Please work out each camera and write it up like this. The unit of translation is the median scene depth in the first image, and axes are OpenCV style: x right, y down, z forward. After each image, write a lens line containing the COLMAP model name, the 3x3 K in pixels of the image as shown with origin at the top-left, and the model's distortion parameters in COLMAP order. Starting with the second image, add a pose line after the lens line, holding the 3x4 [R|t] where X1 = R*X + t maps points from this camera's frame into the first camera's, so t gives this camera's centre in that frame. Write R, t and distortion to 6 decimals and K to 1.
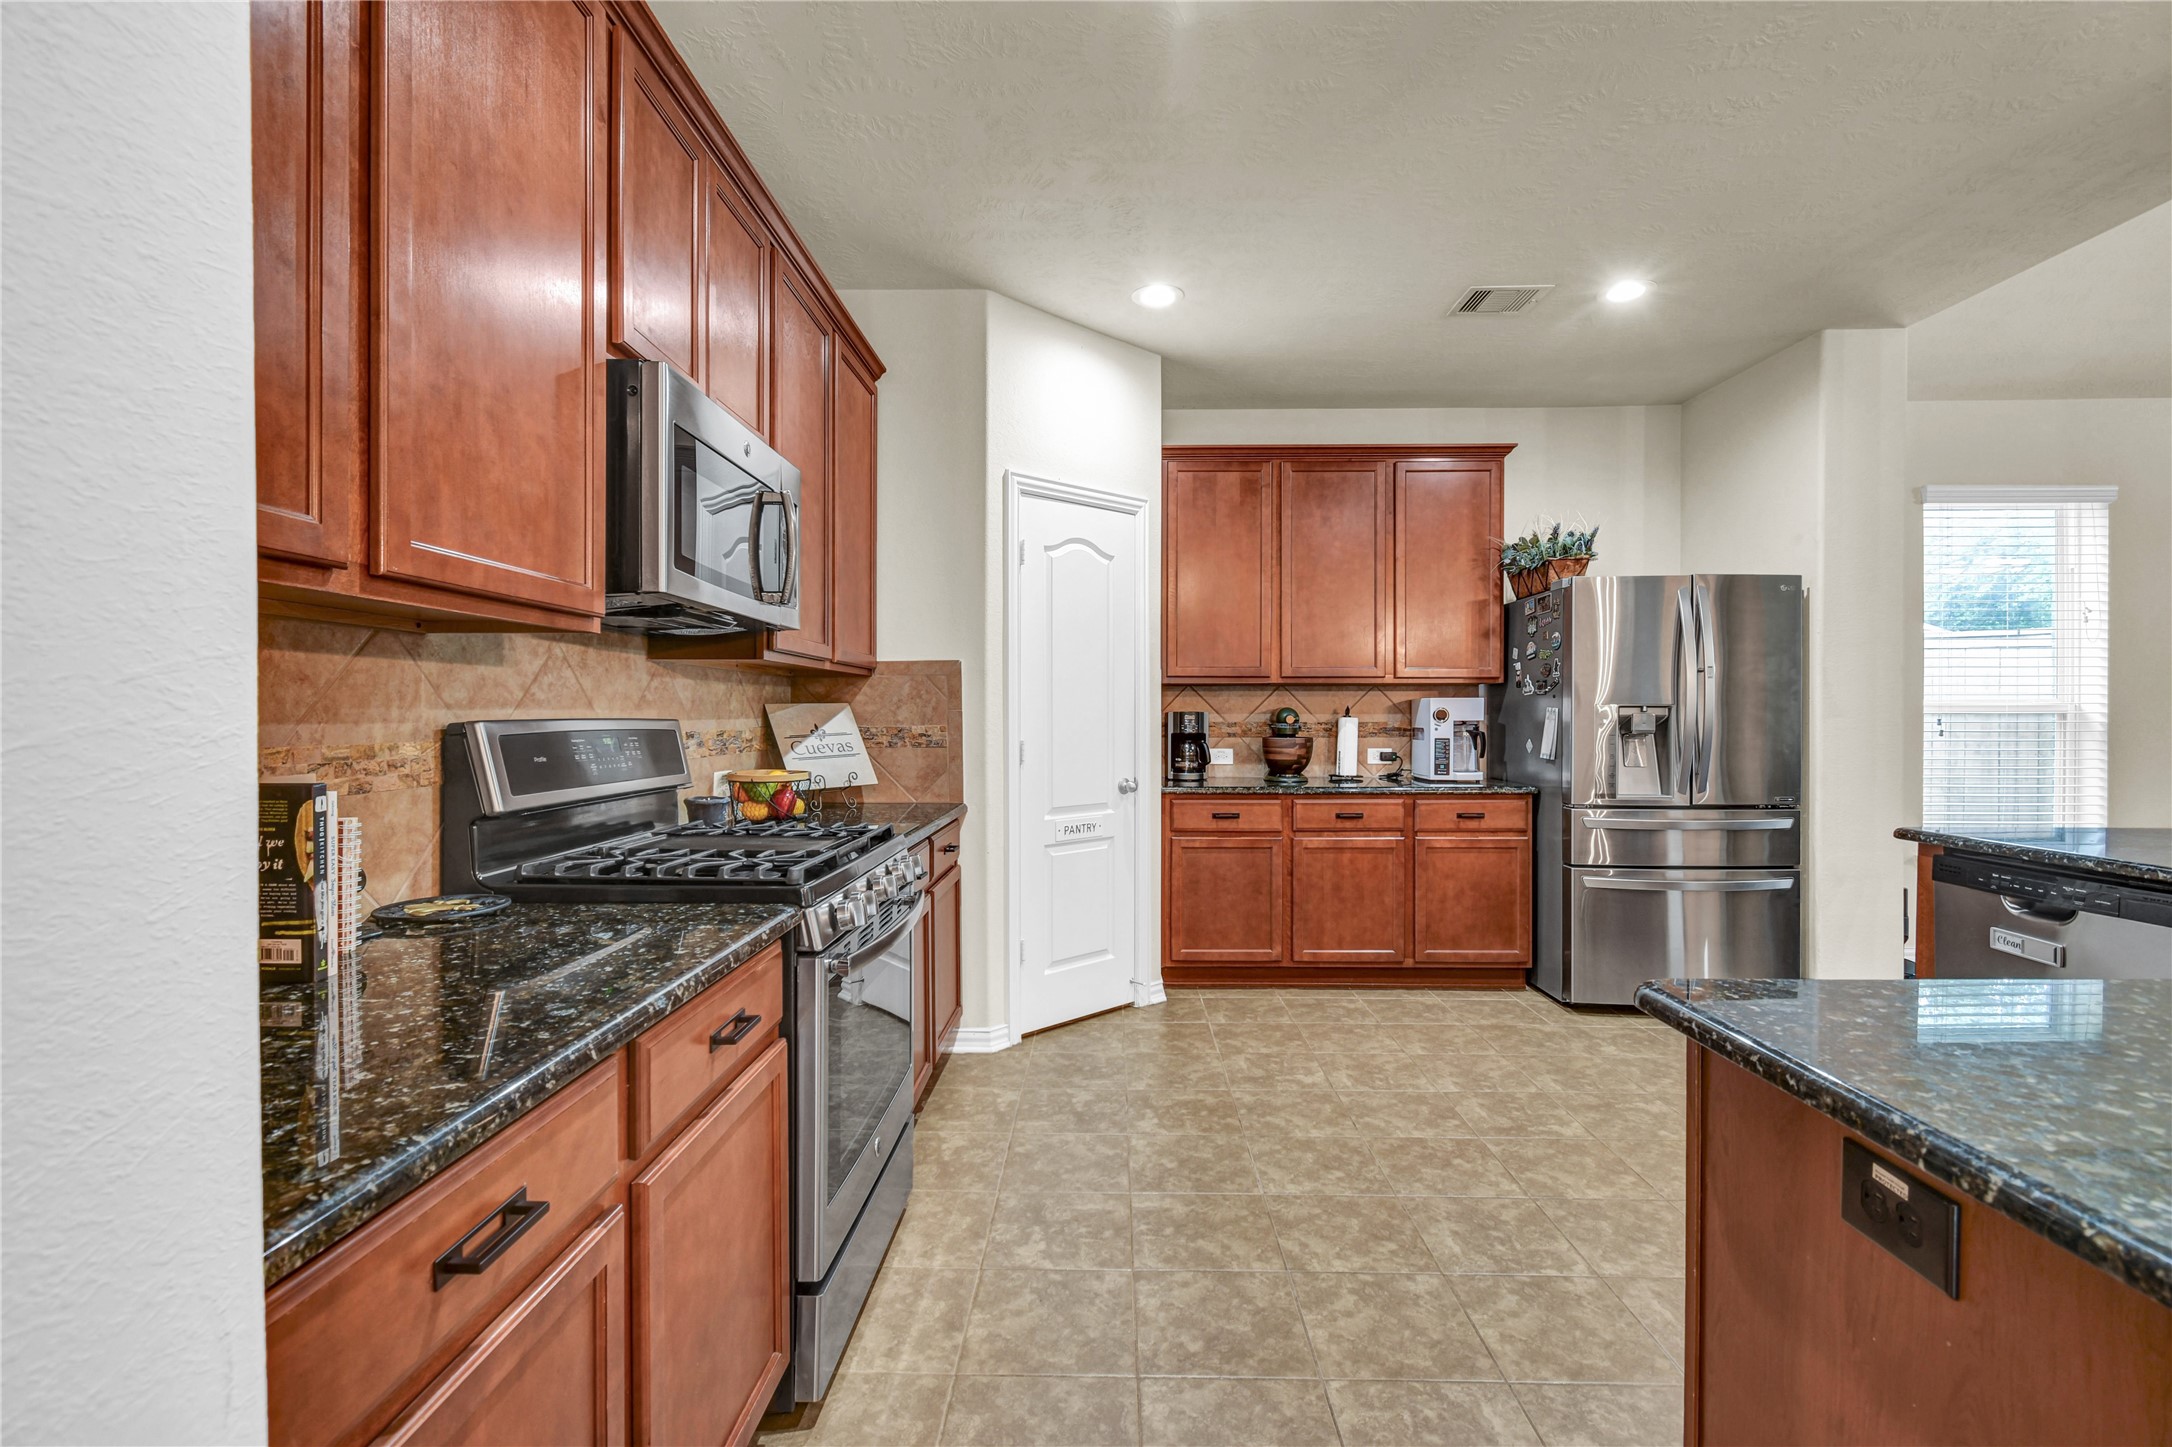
lens RADIAL K [[966.5, 0, 1090.0], [0, 966.5, 722.8], [0, 0, 1]] dist [0.004897, -0.001098]
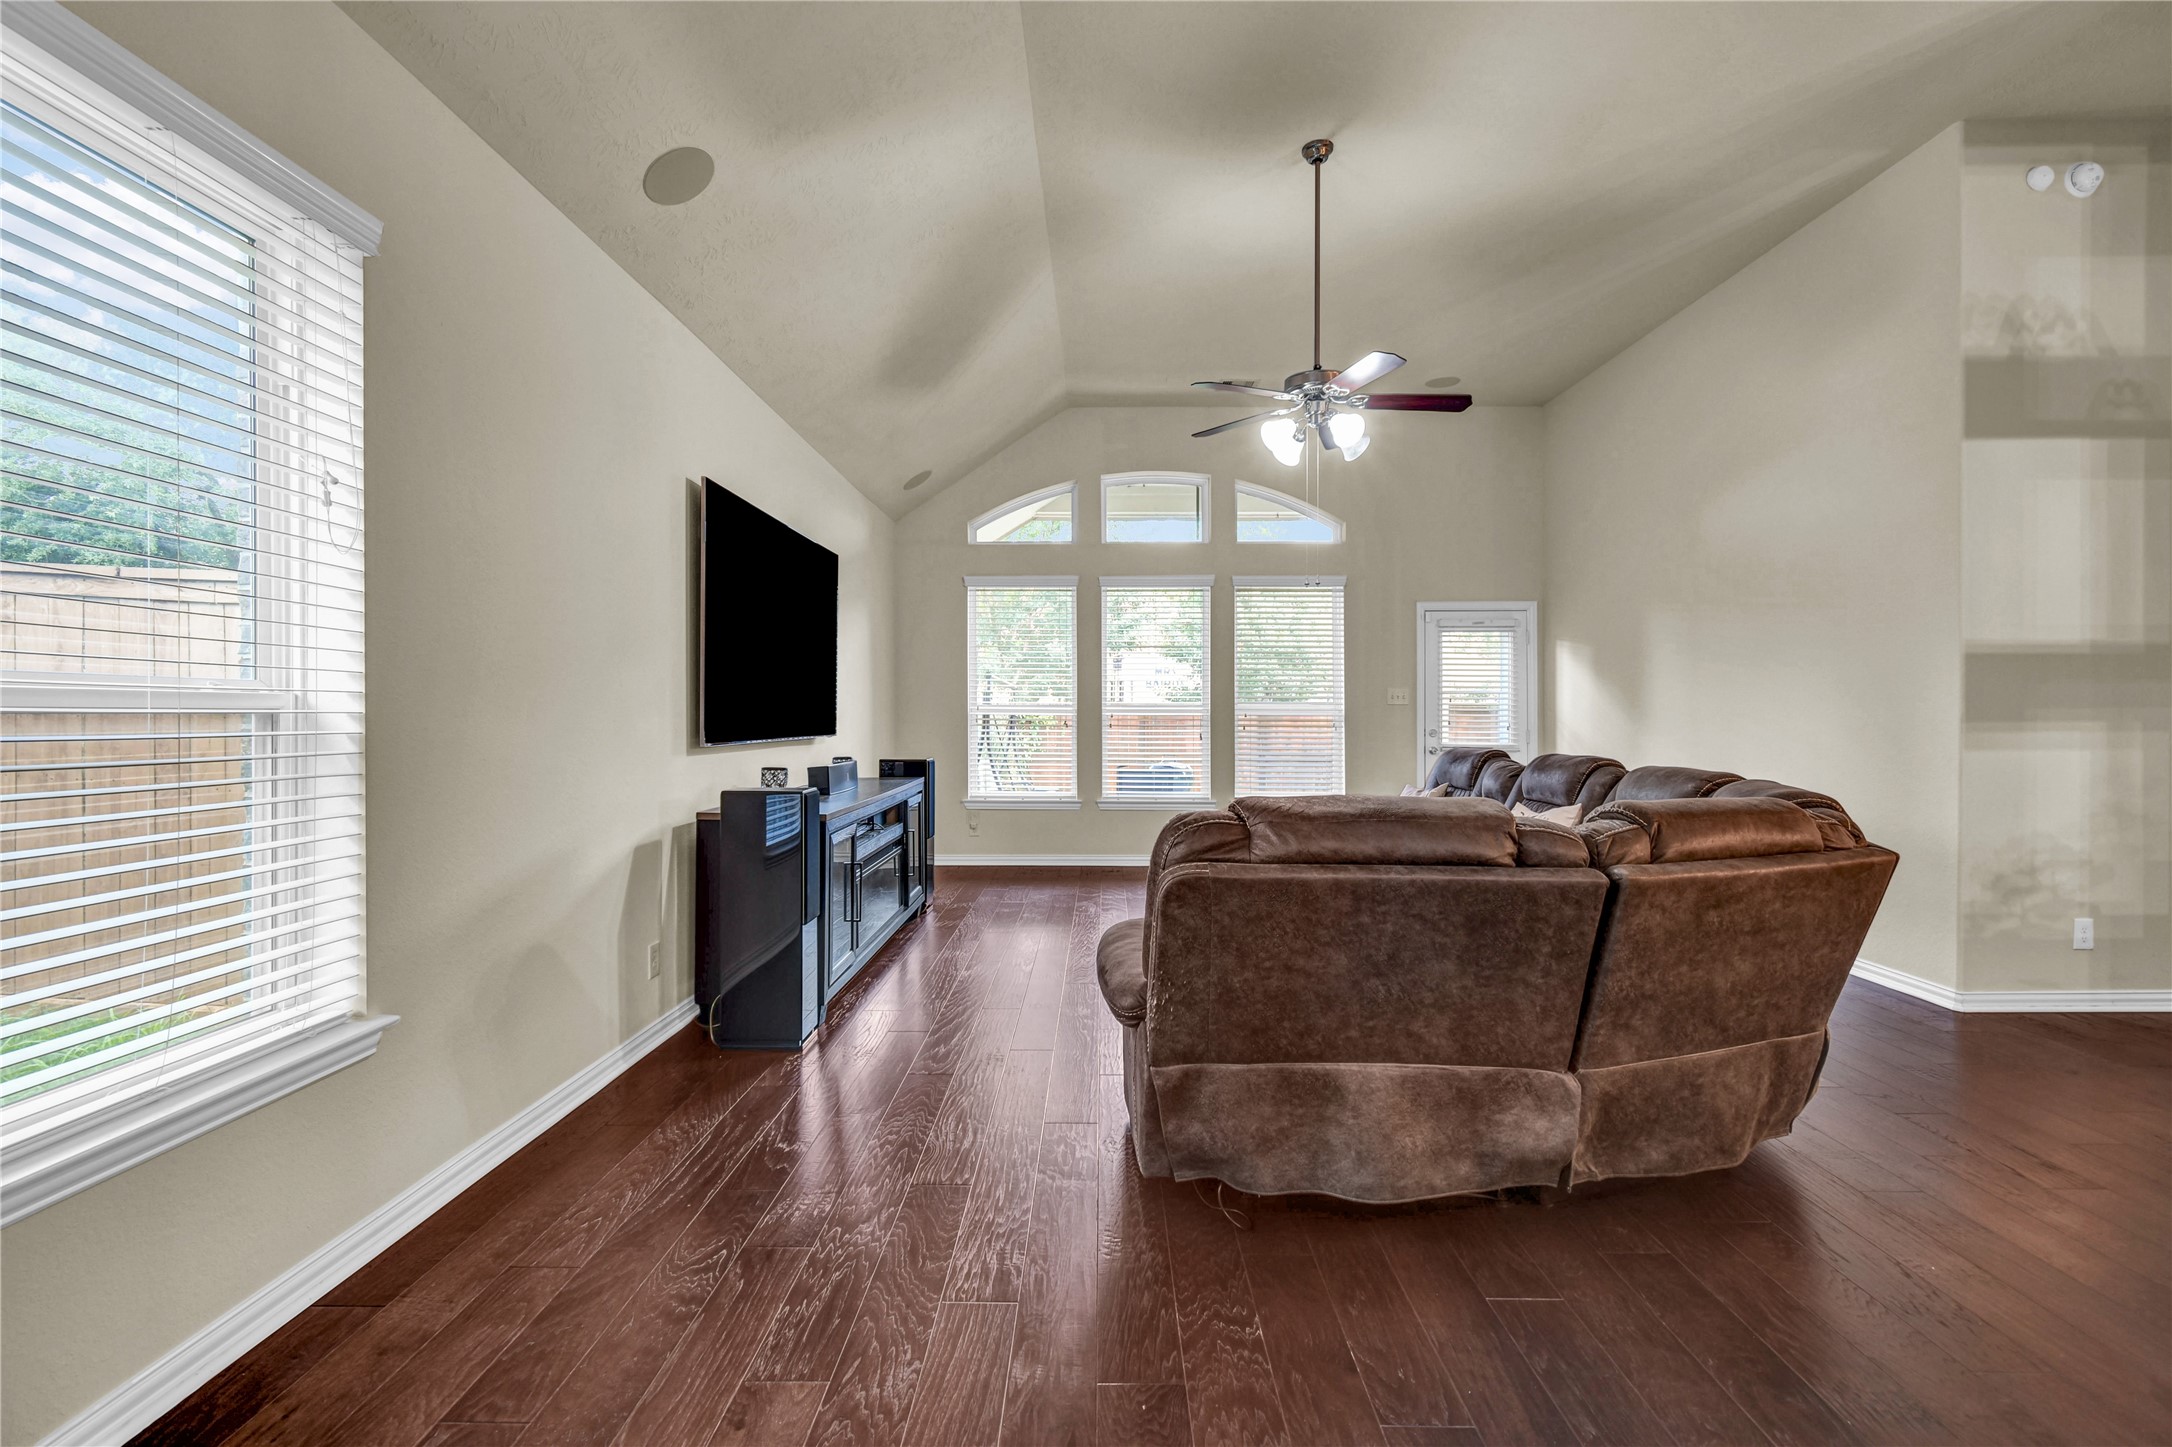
lens RADIAL K [[966.5, 0, 1094.3], [0, 966.5, 709.2], [0, 0, 1]] dist [0.004897, -0.001098]
pose [[-0.003577, 0.002805, 0.999990, 0.583501], [0.003732, 0.999989, -0.002792, -0.009201], [-0.999987, 0.003722, -0.003587, 0.649269]]
